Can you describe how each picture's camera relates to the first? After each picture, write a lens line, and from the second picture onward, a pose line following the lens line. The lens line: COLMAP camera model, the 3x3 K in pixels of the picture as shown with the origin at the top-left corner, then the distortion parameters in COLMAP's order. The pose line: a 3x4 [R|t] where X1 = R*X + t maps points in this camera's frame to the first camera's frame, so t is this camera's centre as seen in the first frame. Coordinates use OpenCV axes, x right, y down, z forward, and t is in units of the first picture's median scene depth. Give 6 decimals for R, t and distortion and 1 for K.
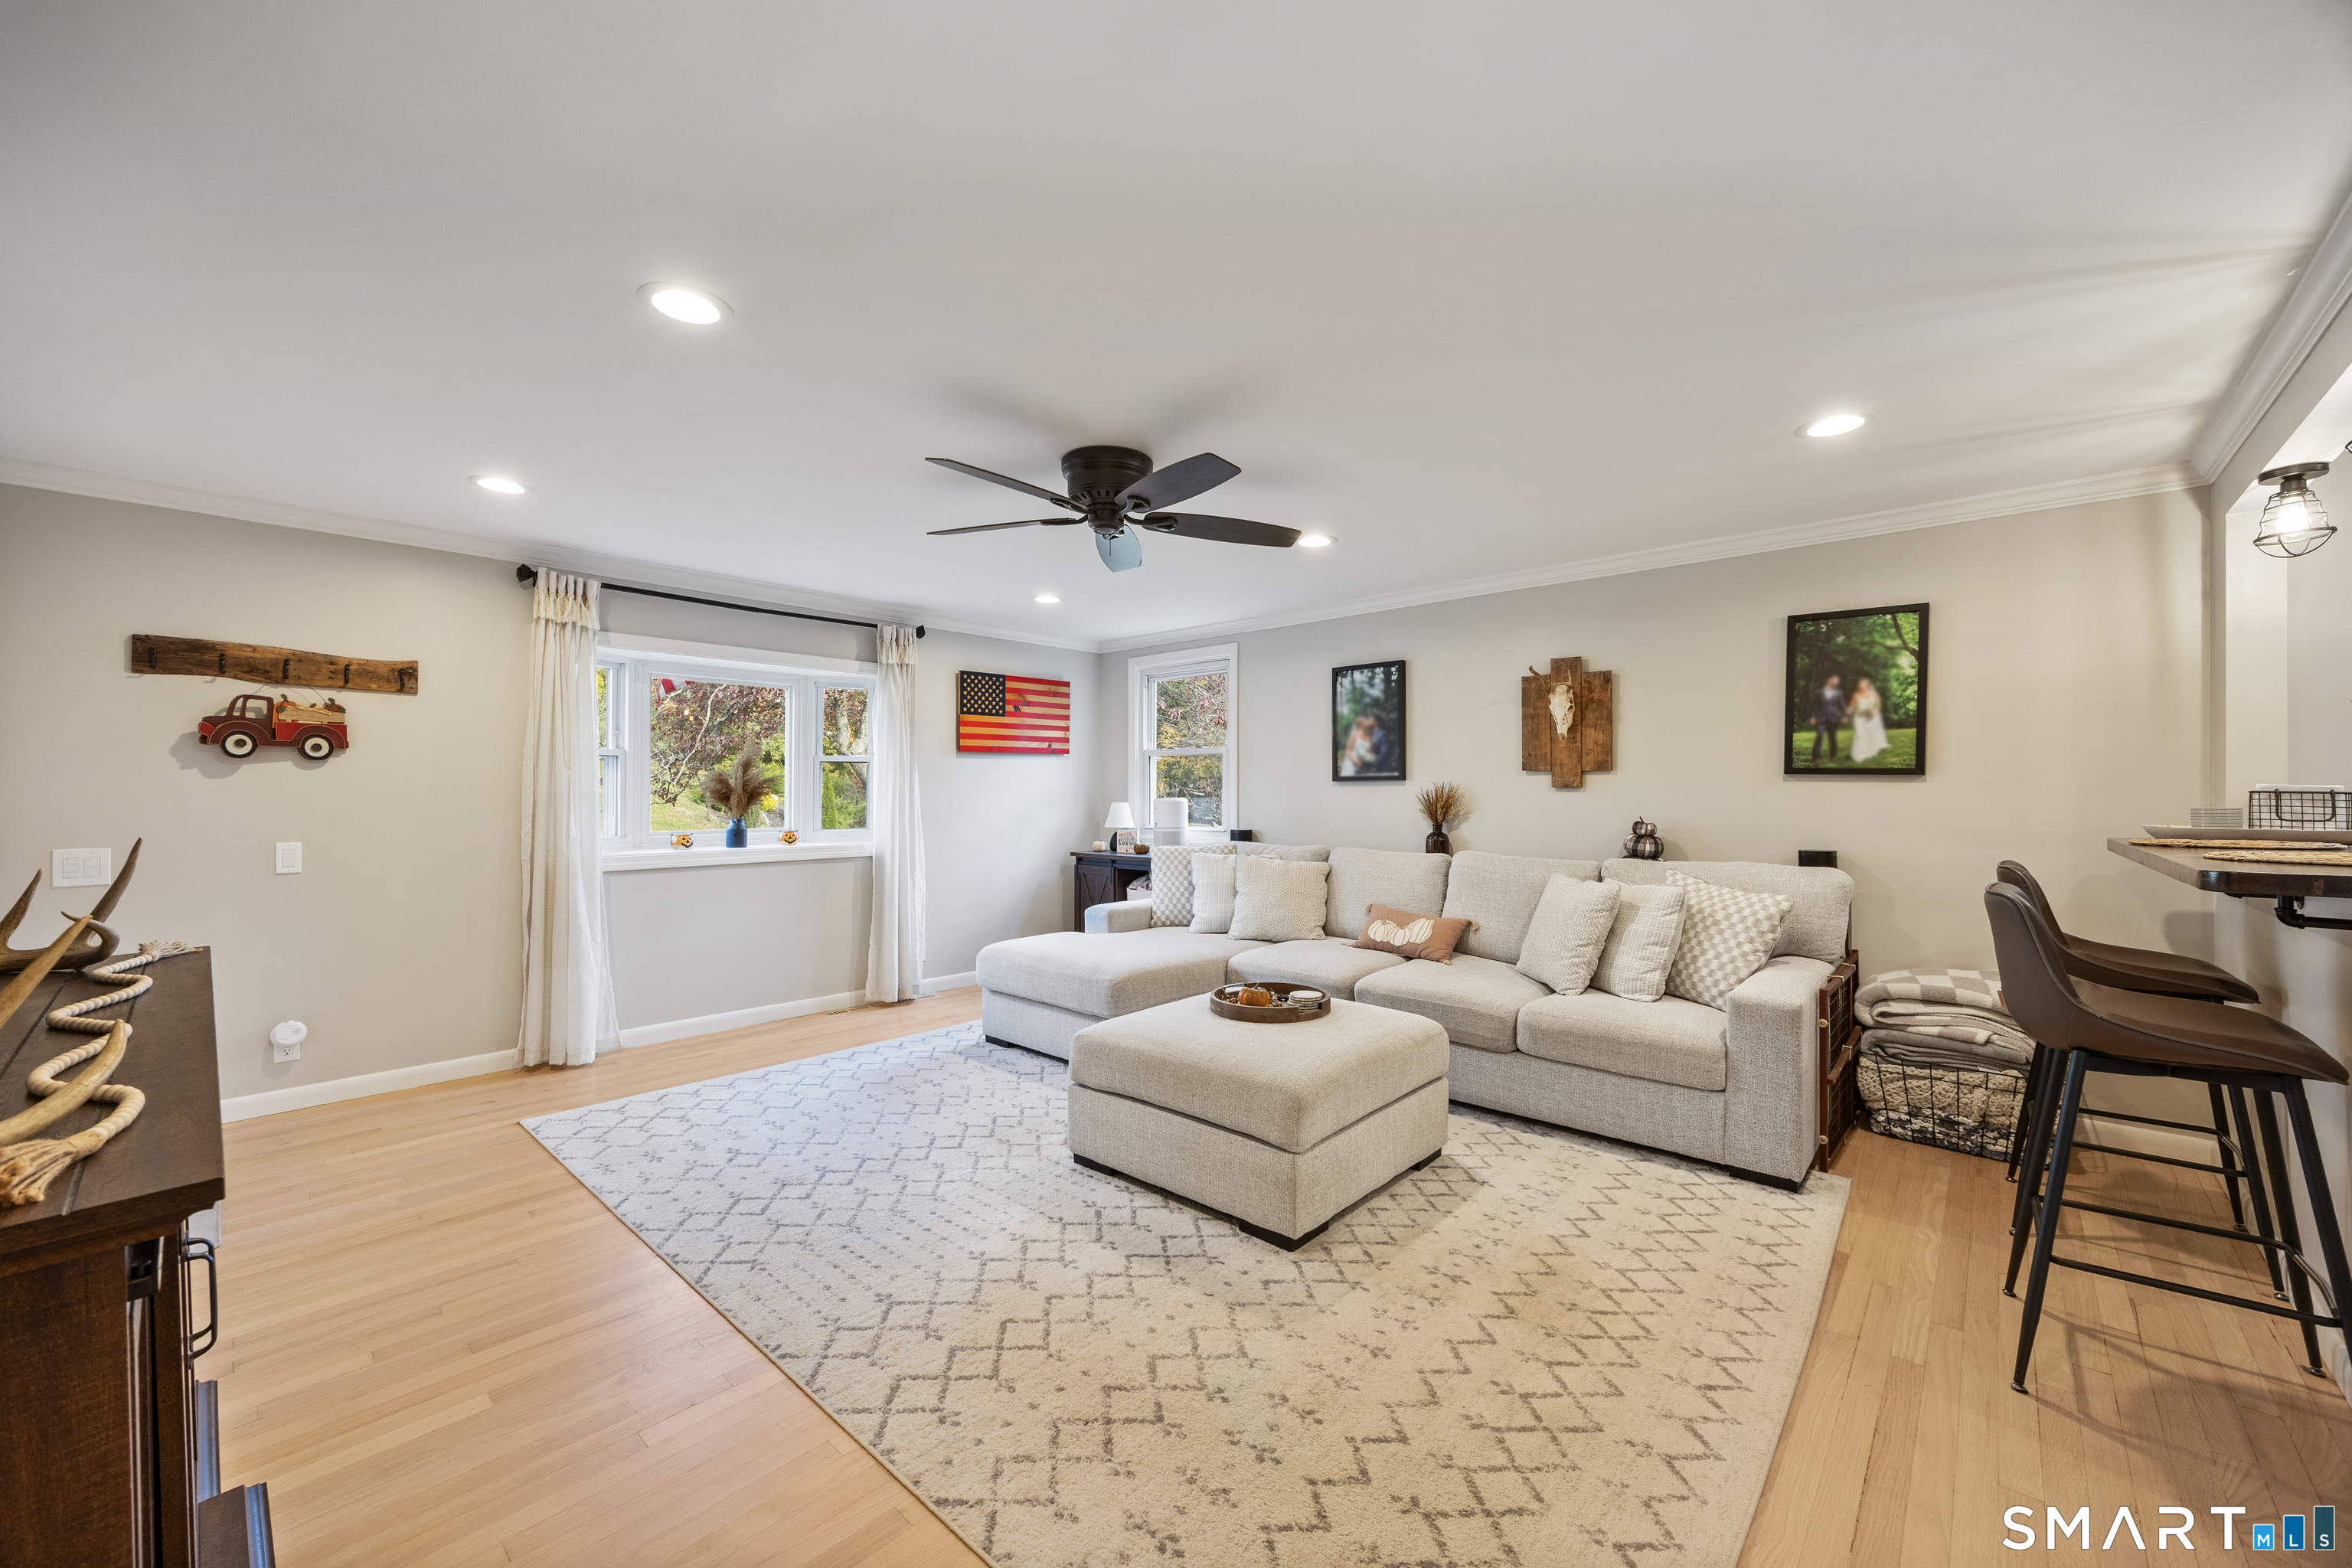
lens RADIAL K [[909.1, 0, 1188.0], [0, 909.1, 792.3], [0, 0, 1]] dist [0.002076, 0.000265]
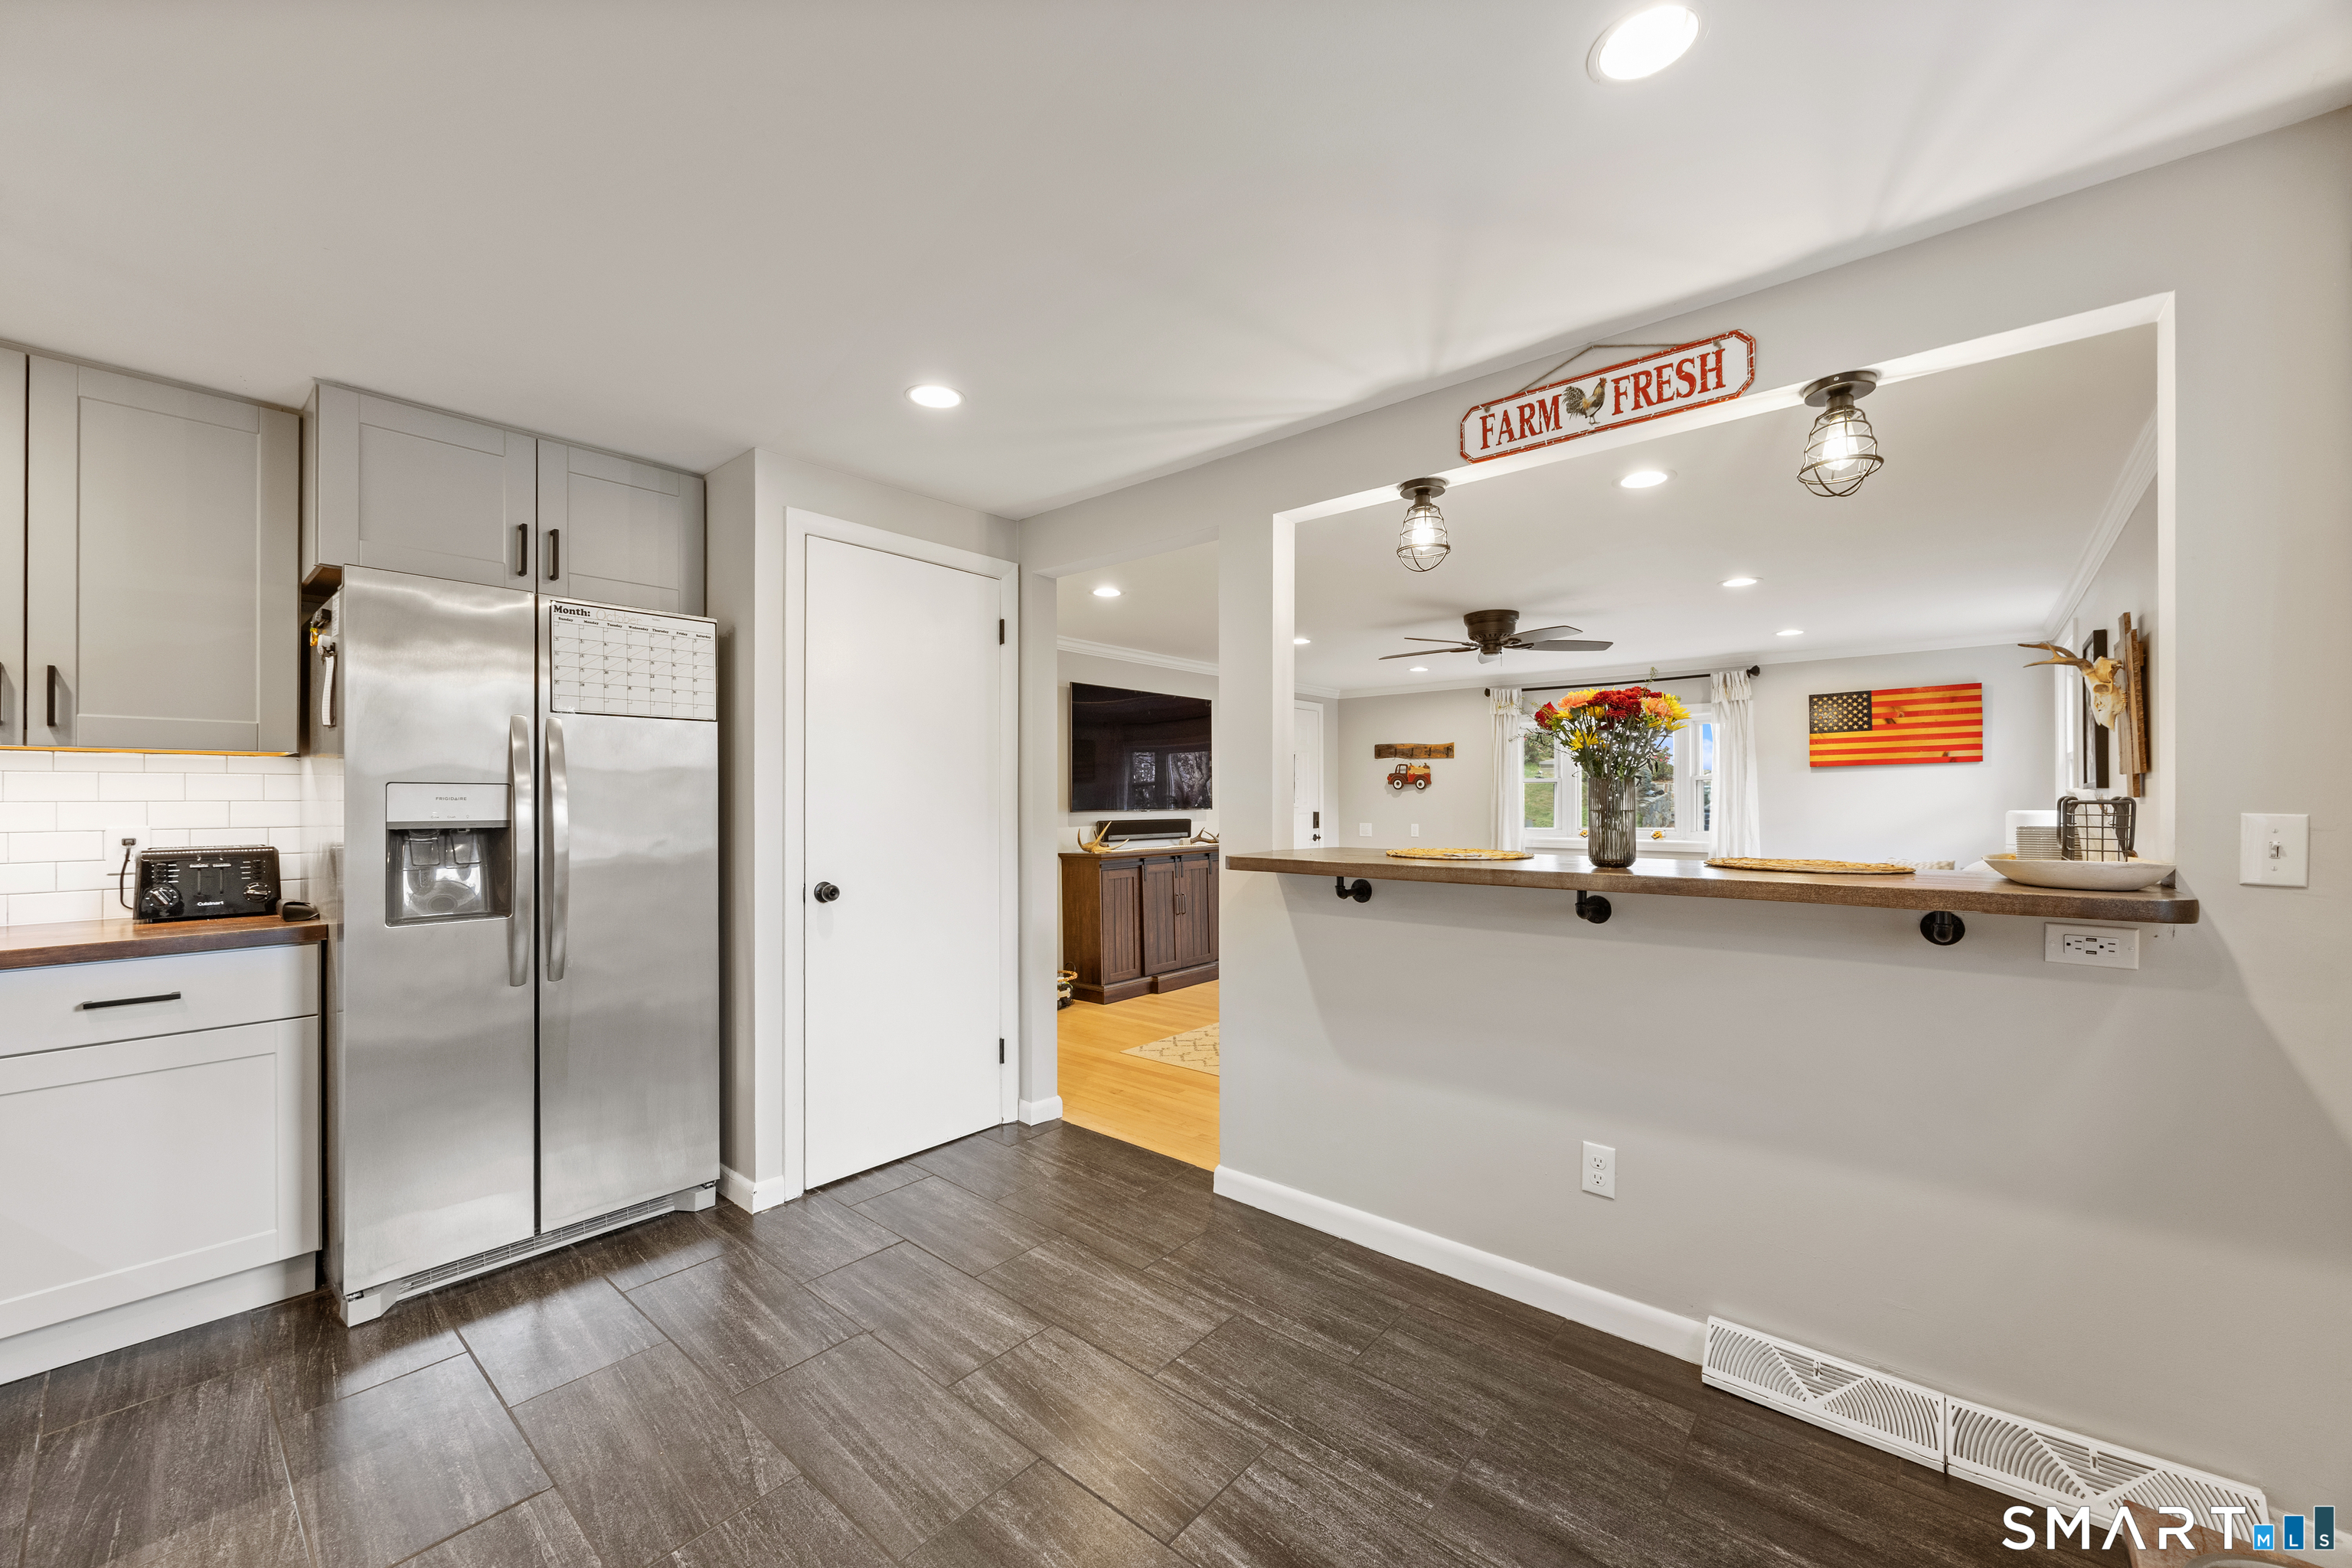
lens RADIAL K [[909.1, 0, 1156.7], [0, 909.1, 807.9], [0, 0, 1]] dist [0.002076, 0.000265]
pose [[0.005067, 0.005263, -0.999973, 1.177816], [-0.001186, 0.999985, 0.005257, 0.001038], [0.999986, 0.001160, 0.005073, 0.251506]]
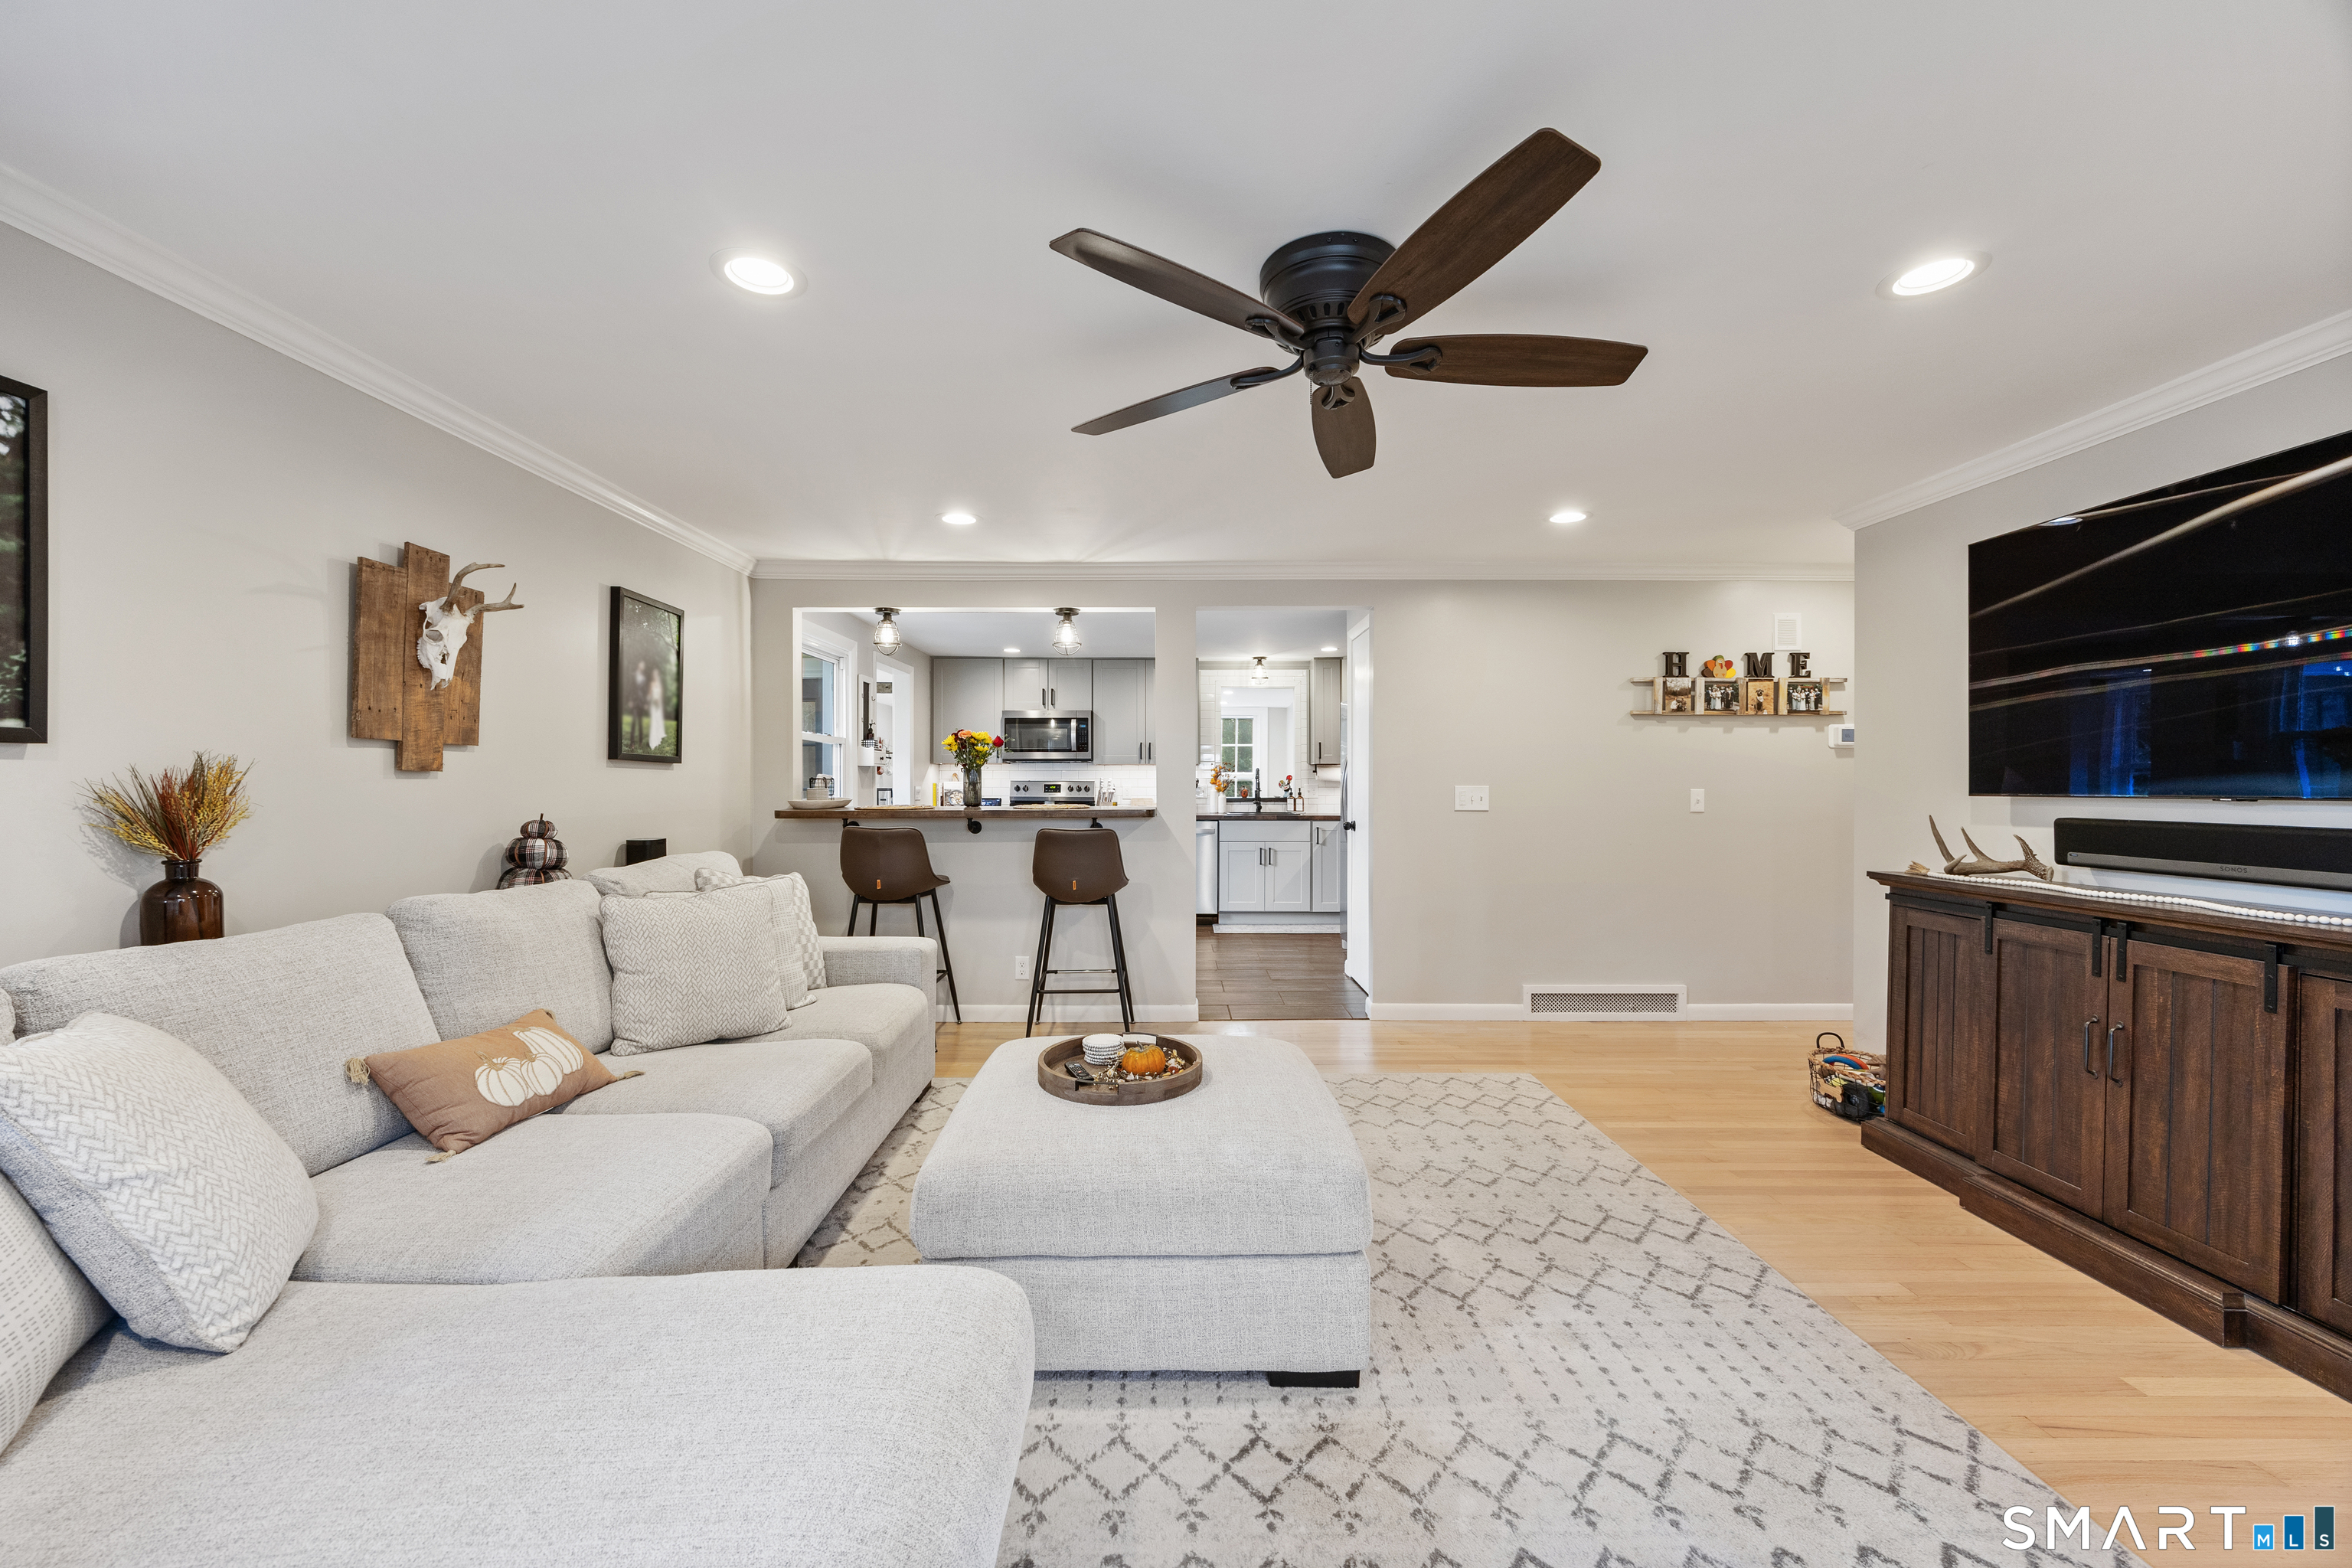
lens RADIAL K [[909.1, 0, 1173.6], [0, 909.1, 785.5], [0, 0, 1]] dist [0.002076, 0.000265]
pose [[-0.664846, -0.004543, 0.746967, -0.362707], [0.001653, 0.999970, 0.007553, 0.000242], [-0.746979, 0.006256, -0.664819, 1.094314]]
